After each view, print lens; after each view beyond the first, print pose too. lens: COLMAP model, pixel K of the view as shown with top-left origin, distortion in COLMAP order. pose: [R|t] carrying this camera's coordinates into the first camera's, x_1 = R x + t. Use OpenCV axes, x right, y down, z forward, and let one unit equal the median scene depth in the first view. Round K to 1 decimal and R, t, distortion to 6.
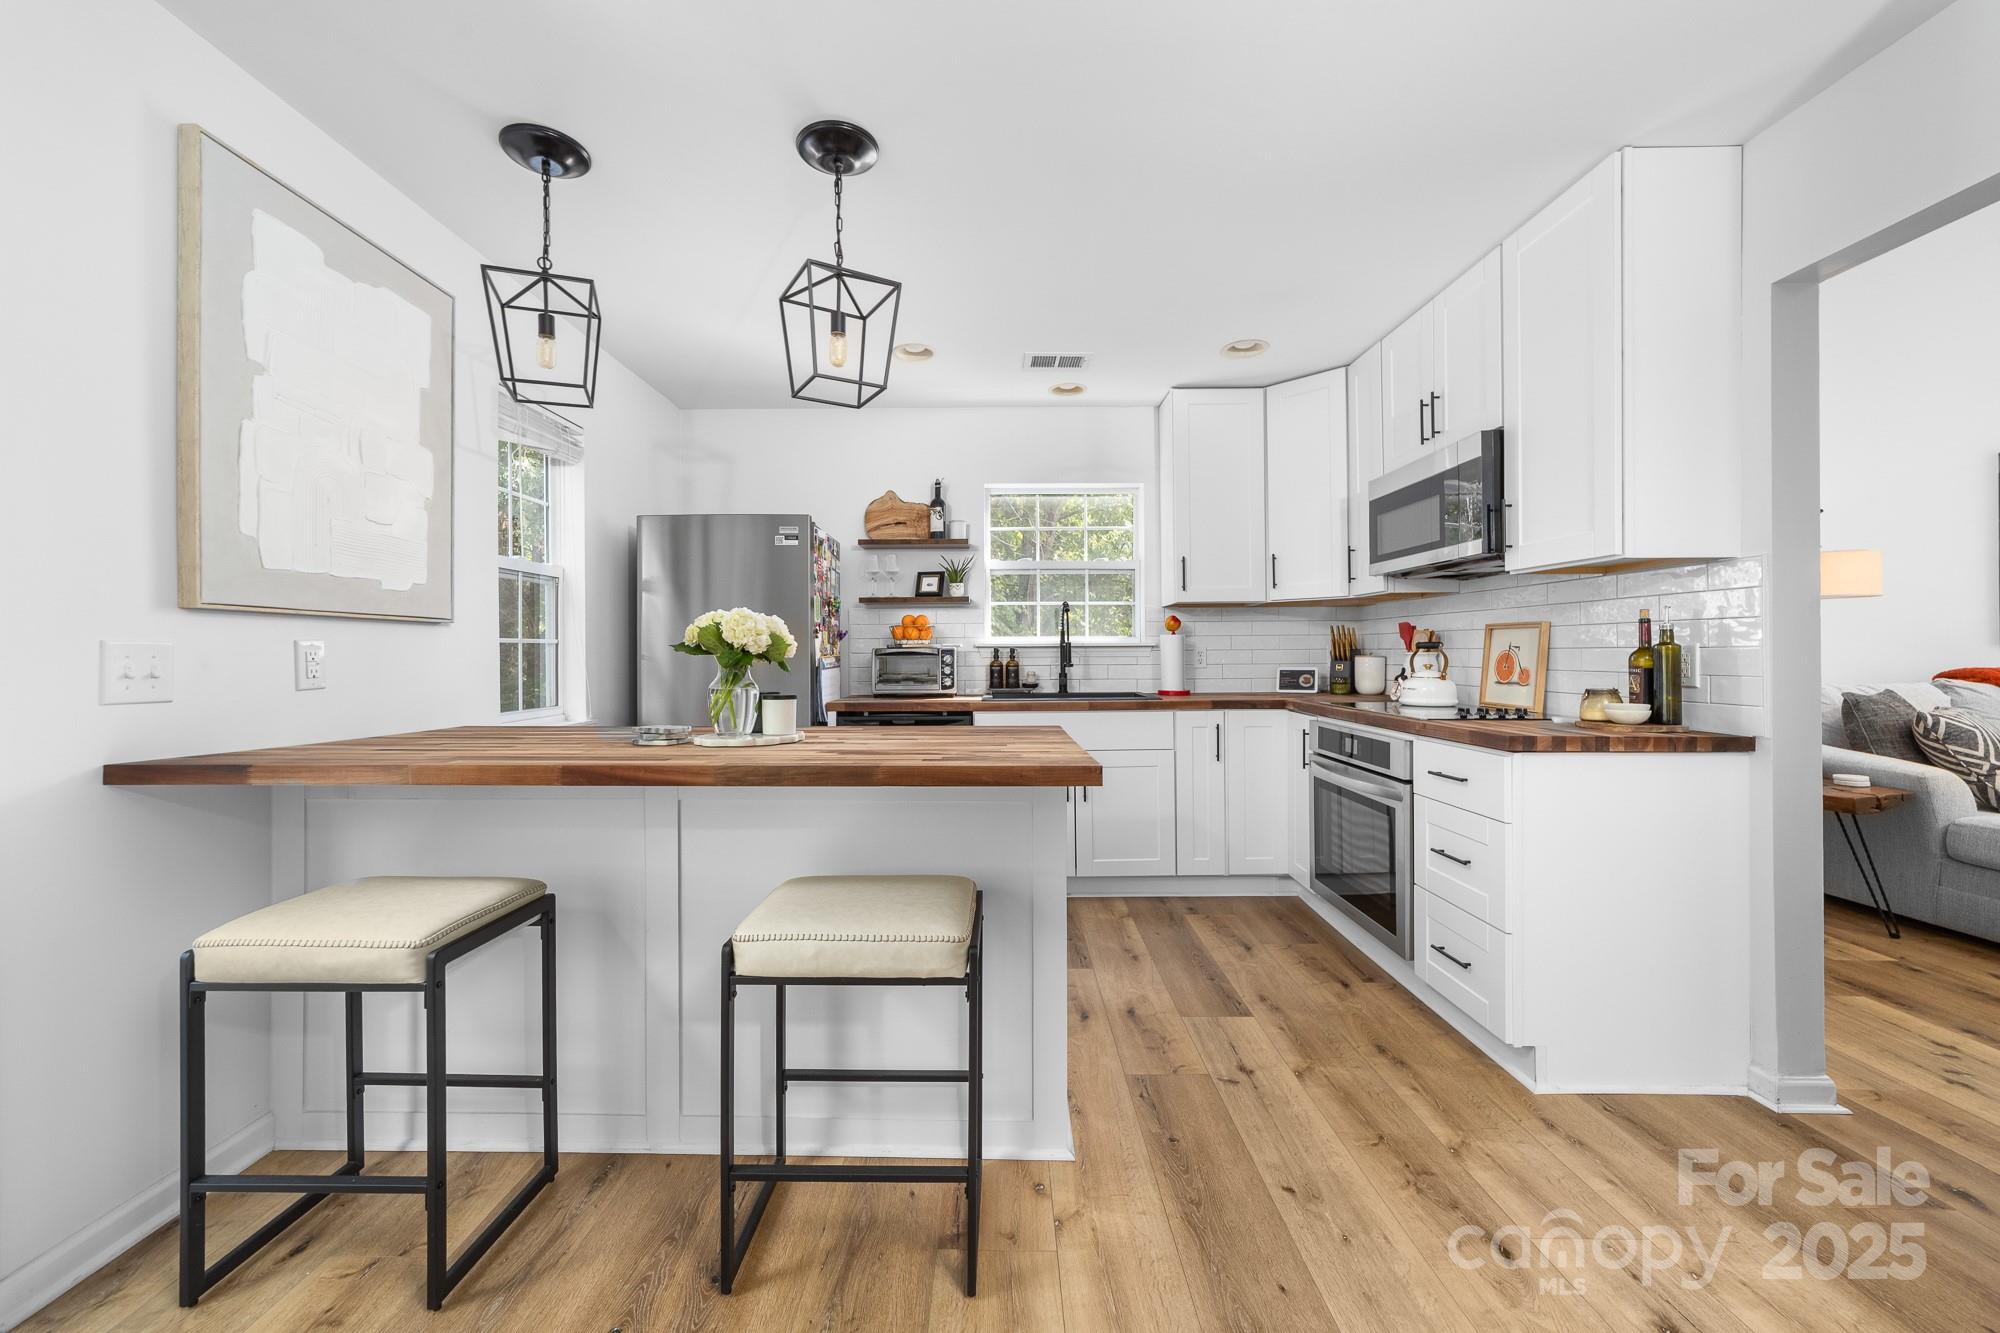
lens RADIAL K [[781.8, 0, 993.4], [0, 781.8, 650.1], [0, 0, 1]] dist [0.000017, 0.000599]
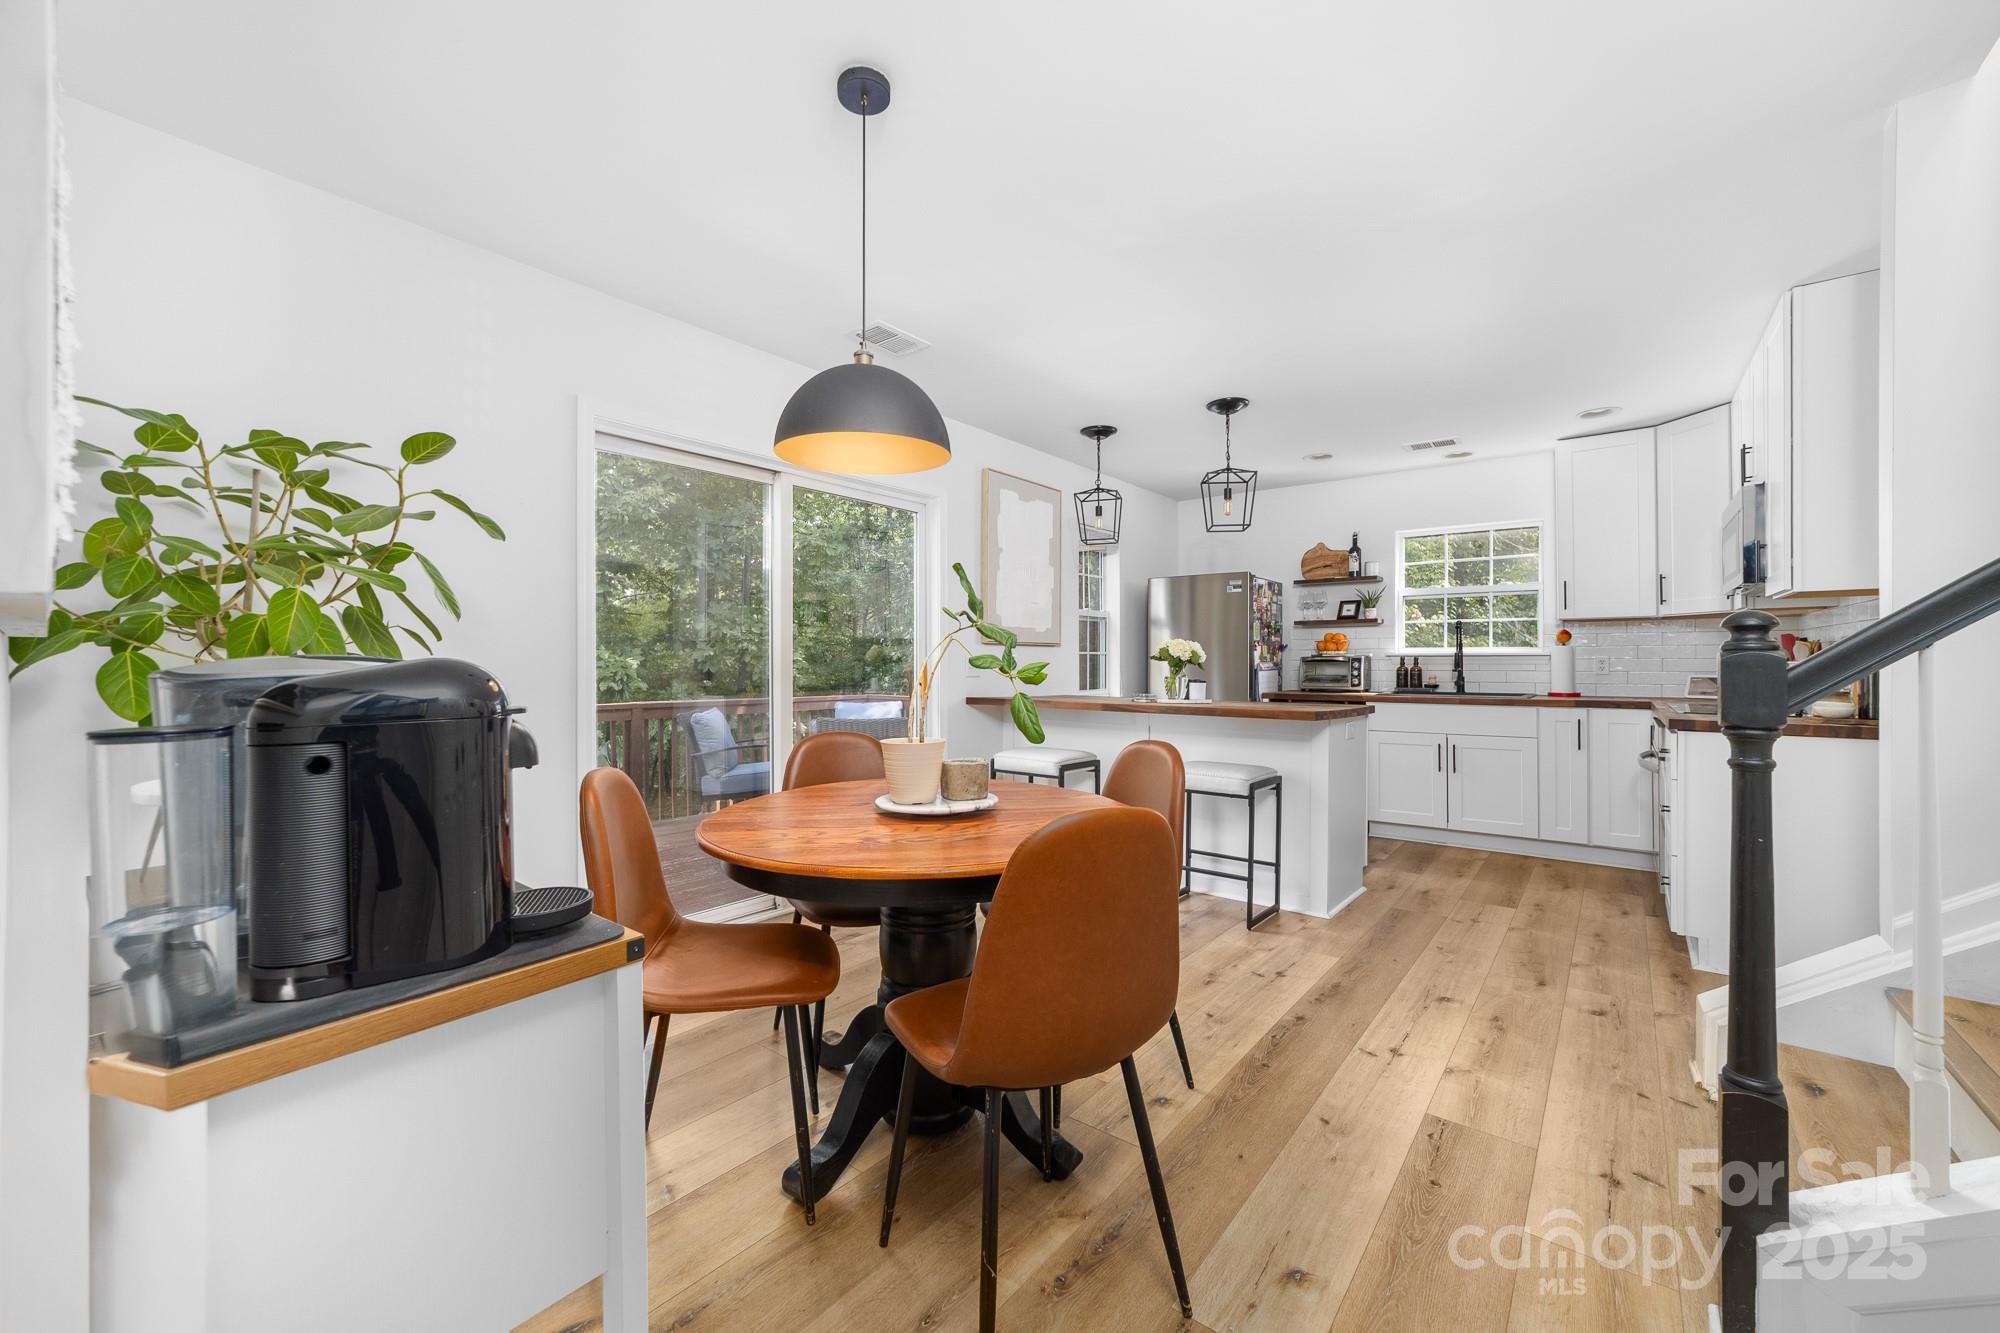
lens RADIAL K [[795.5, 0, 989.3], [0, 795.5, 663.9], [0, 0, 1]] dist [0.002194, 0.000210]
pose [[0.782810, 0.006854, -0.622223, 0.368088], [-0.000850, 0.999950, 0.009945, -0.004509], [0.622260, -0.007257, 0.782777, -0.596916]]
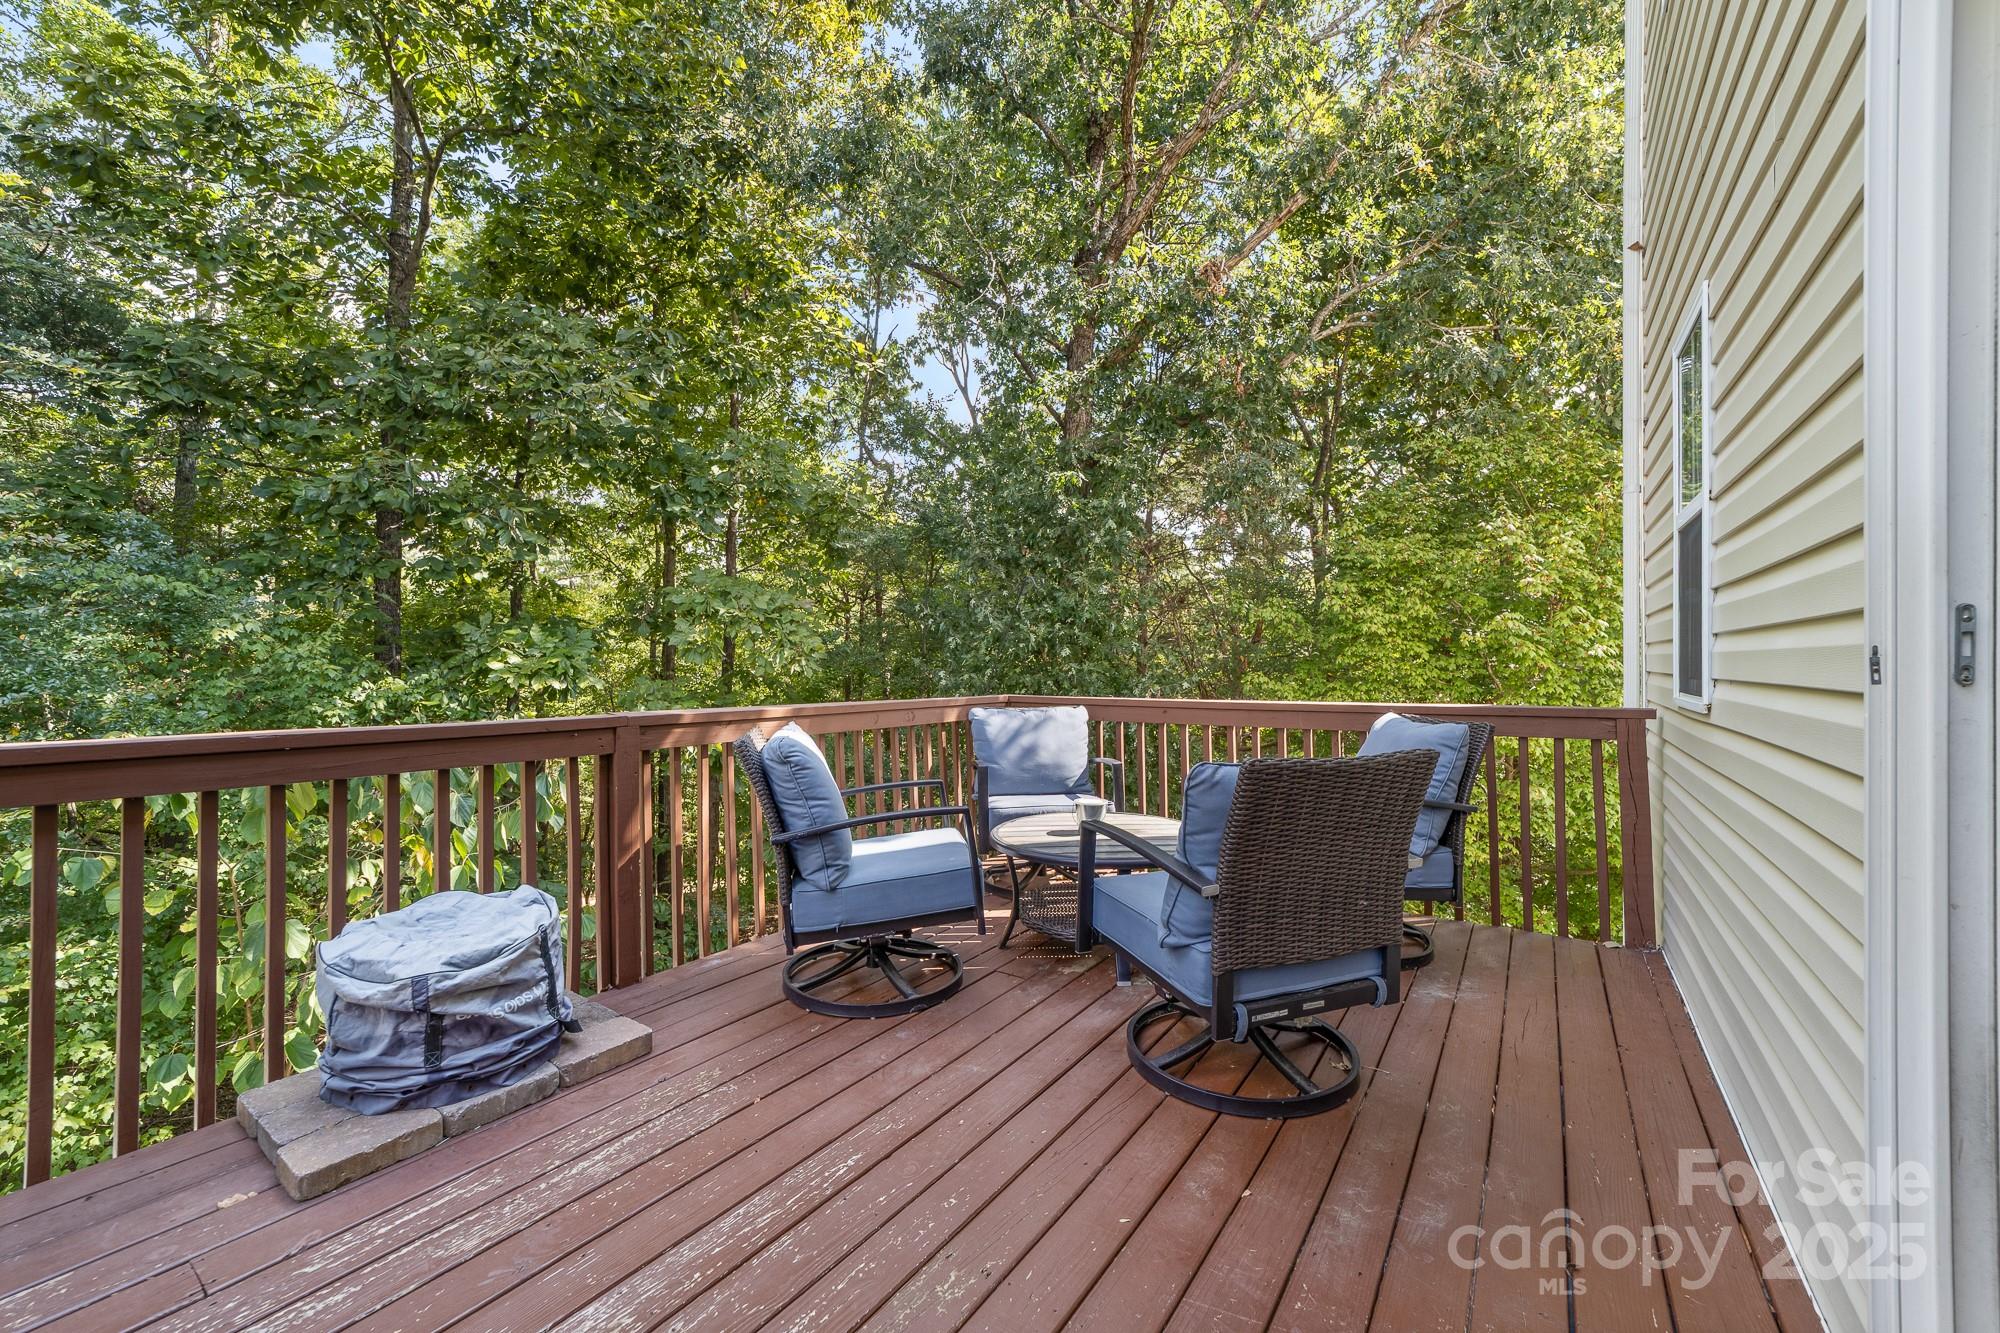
lens RADIAL K [[794.1, 0, 1000.0], [0, 794.1, 666.5], [0, 0, 1]] dist [-0.015540, -0.000019]
pose [[0.832746, 0.004714, -0.553635, -0.684027], [0.000468, 0.999957, 0.009219, 0.051306], [0.553655, -0.007936, 0.832708, -0.108062]]
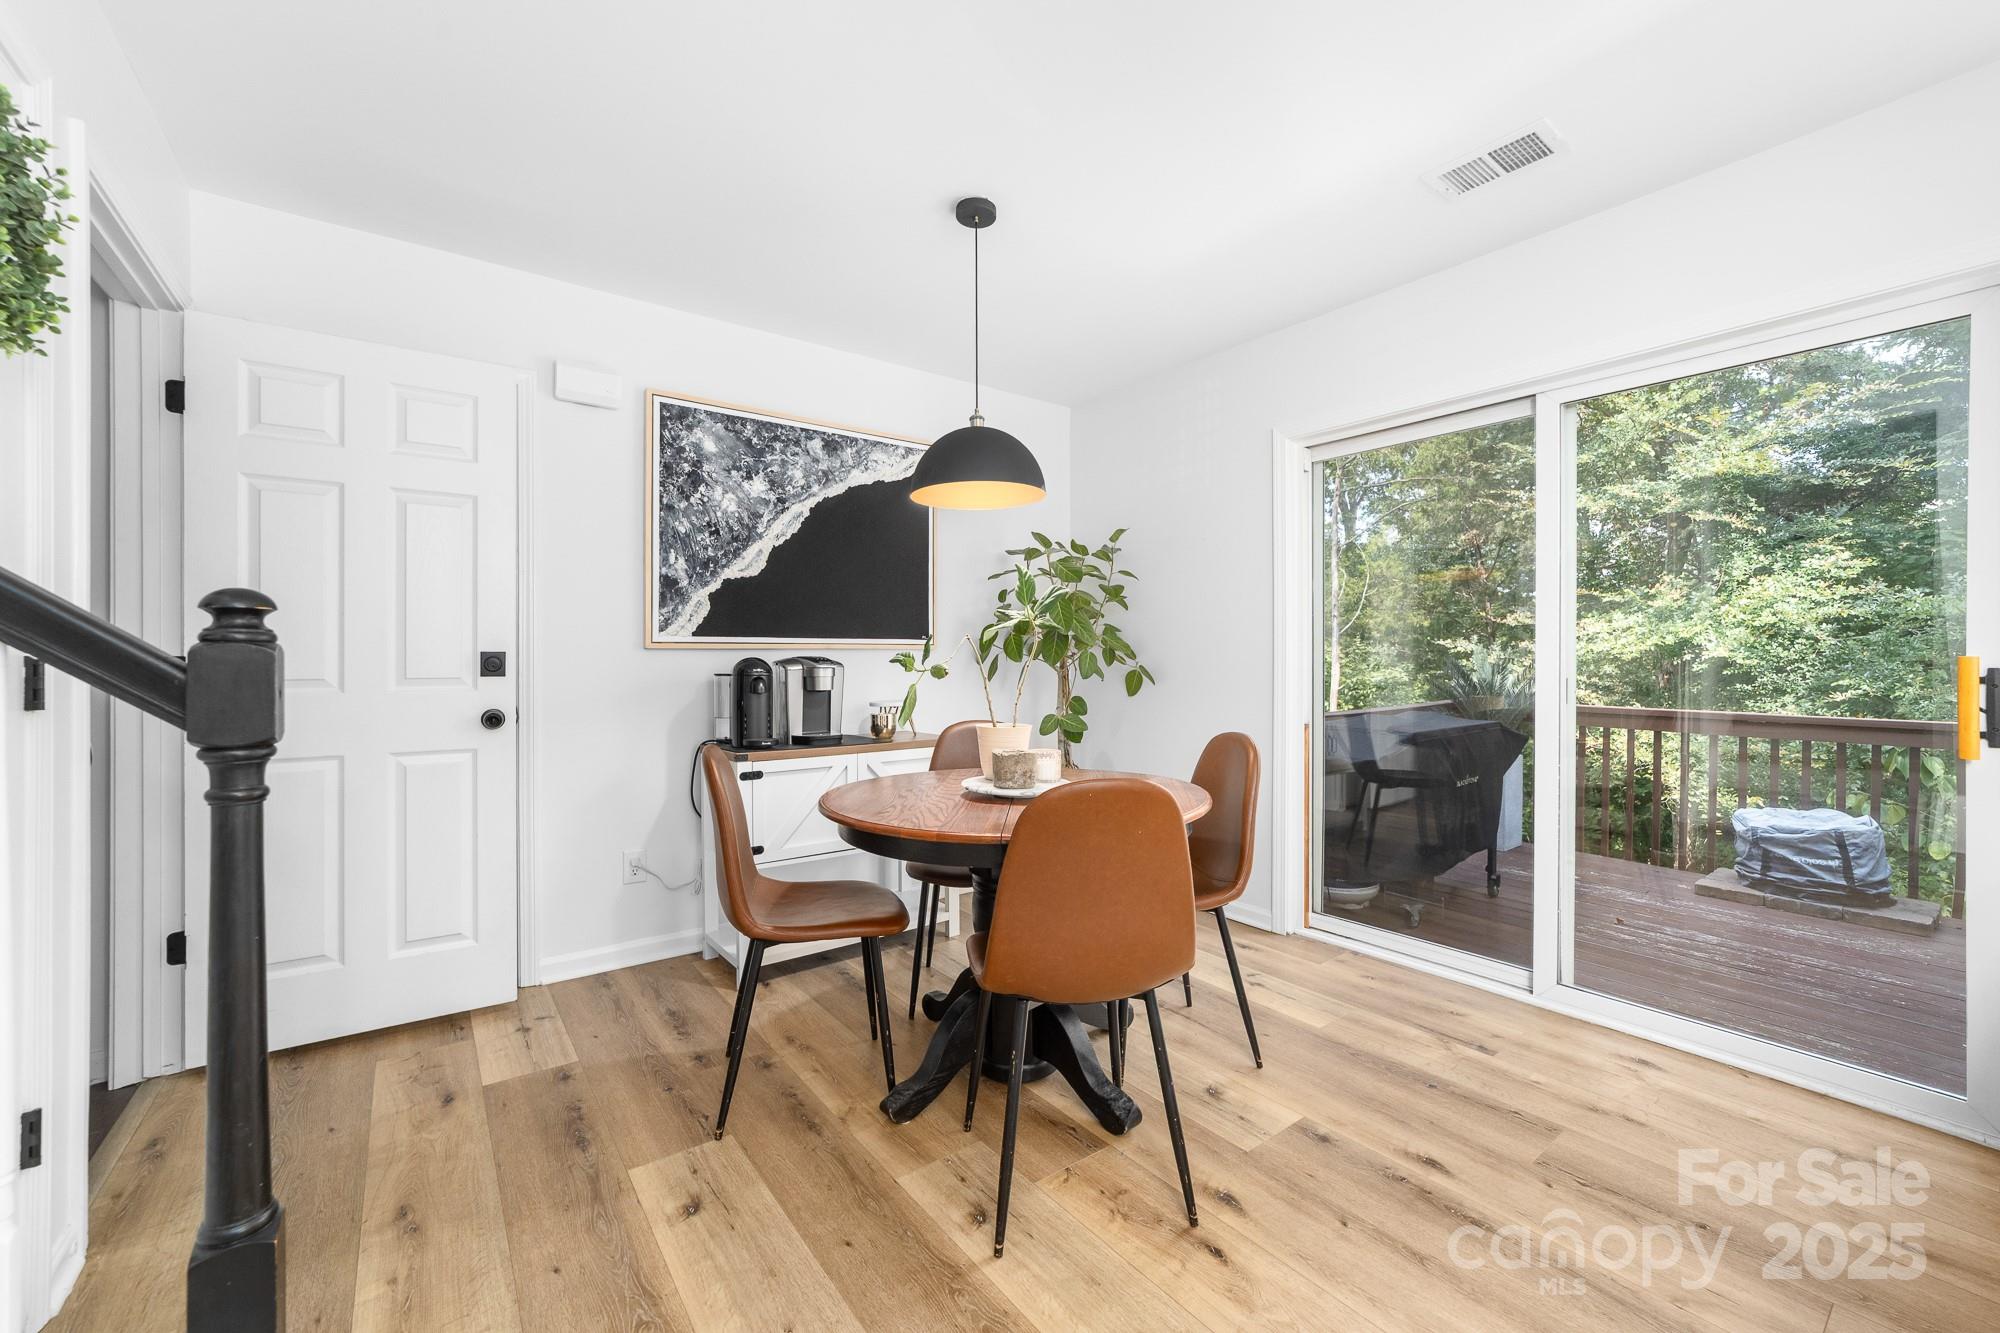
lens RADIAL K [[795.5, 0, 989.3], [0, 795.5, 663.9], [0, 0, 1]] dist [0.002194, 0.000210]
pose [[-0.799526, 0.011396, -0.600523, 0.373716], [0.008539, 0.999935, 0.007607, 0.001776], [0.600570, 0.000954, -0.799571, 0.409506]]
